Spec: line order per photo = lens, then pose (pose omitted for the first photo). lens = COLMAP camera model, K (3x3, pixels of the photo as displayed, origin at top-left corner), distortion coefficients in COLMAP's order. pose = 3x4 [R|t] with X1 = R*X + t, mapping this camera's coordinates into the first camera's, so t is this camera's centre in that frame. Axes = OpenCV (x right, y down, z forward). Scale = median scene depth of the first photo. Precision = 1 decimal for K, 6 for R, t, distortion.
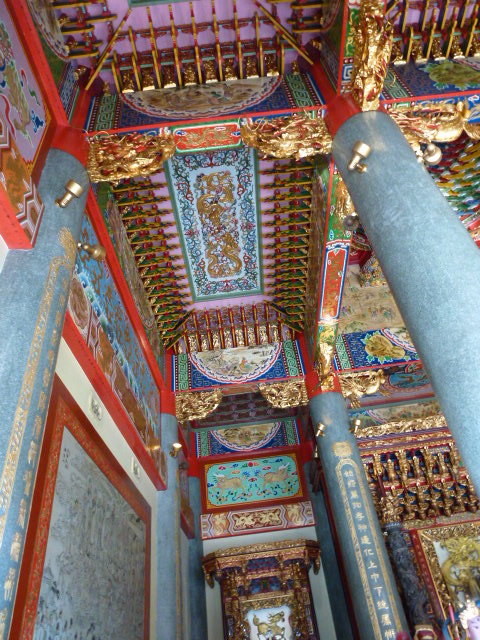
lens RADIAL K [[488.3, 0, 240.0], [0, 488.3, 320.0], [0, 0, 1]] dist [-0.255435, 0.380714]
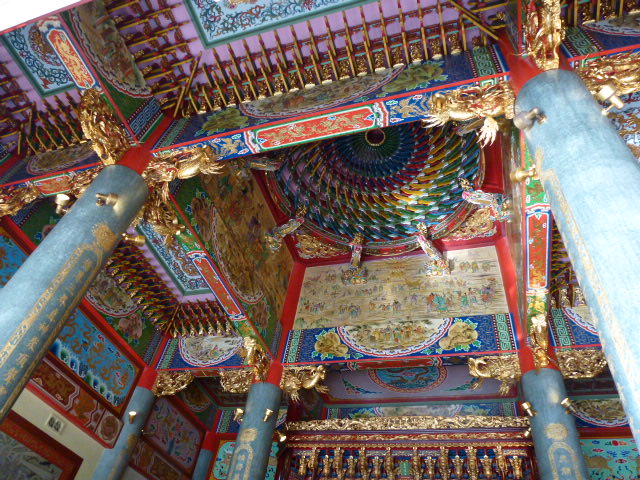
lens RADIAL K [[461.3, 0, 320.0], [0, 461.3, 240.0], [0, 0, 1]] dist [-0.050630, 0.001602]
pose [[0.950944, -0.010492, -0.309185, 0.588852], [-0.020931, 0.994953, -0.098139, -0.070956], [0.308654, 0.099796, 0.945925, 0.004394]]
